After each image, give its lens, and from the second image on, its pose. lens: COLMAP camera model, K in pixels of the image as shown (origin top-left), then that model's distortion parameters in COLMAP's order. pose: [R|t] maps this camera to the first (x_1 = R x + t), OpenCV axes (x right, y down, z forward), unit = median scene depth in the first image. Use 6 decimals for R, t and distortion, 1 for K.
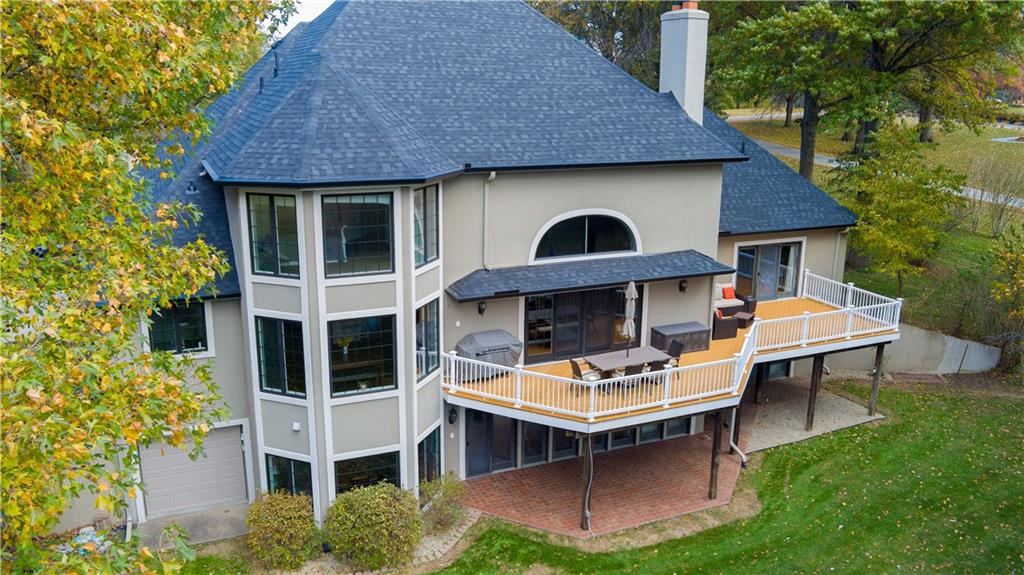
lens RADIAL K [[829.1, 0, 508.9], [0, 829.1, 295.0], [0, 0, 1]] dist [-0.074569, 0.013347]
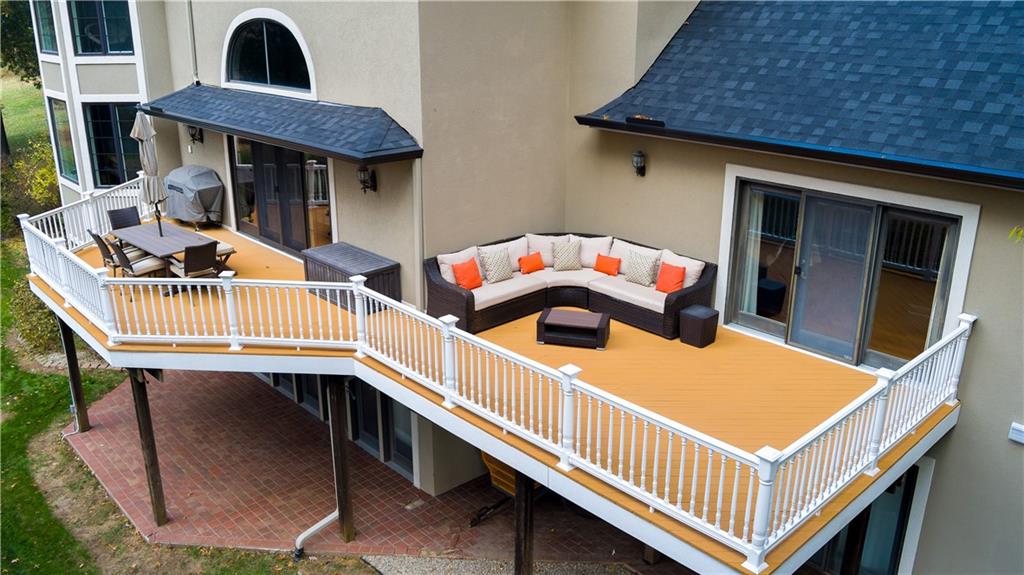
lens RADIAL K [[829.1, 0, 514.2], [0, 829.1, 288.0], [0, 0, 1]] dist [-0.074569, 0.013347]
pose [[0.322508, 0.298815, -0.898164, 0.780944], [-0.240642, 0.943572, 0.227514, -0.092859], [0.915467, 0.142761, 0.376218, 0.984929]]
